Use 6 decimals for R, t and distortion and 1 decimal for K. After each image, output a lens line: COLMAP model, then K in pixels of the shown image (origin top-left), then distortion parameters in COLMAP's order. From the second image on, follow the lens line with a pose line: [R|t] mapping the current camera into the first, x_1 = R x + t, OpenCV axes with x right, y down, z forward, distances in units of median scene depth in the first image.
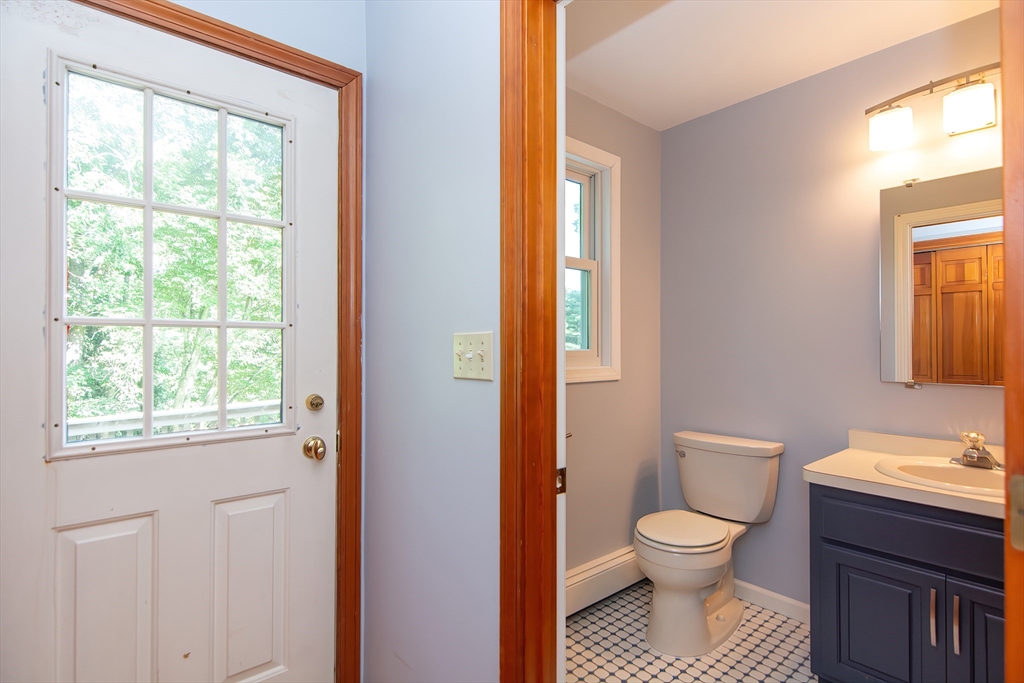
lens RADIAL K [[513.6, 0, 512.0], [0, 513.6, 341.5], [0, 0, 1]] dist [0.000523, 0.000090]
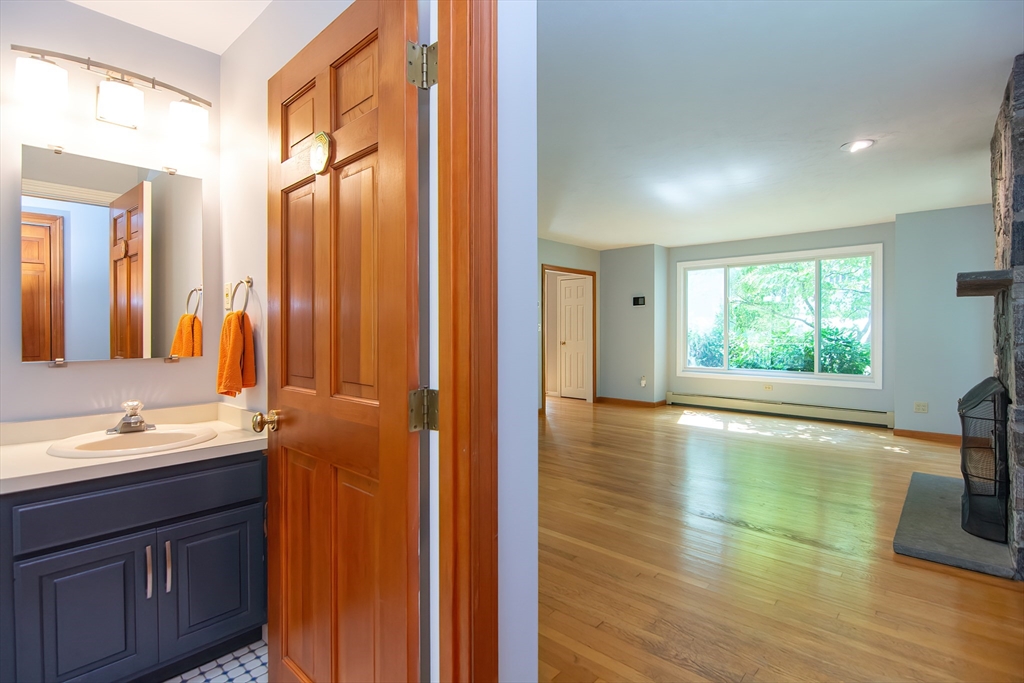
lens RADIAL K [[503.6, 0, 517.0], [0, 503.6, 338.9], [0, 0, 1]] dist [-0.000227, -0.000424]
pose [[-0.135104, -0.020605, 0.990617, -0.280409], [-0.012022, 0.999744, 0.019155, 0.010499], [-0.990759, -0.009321, -0.135317, 0.310966]]
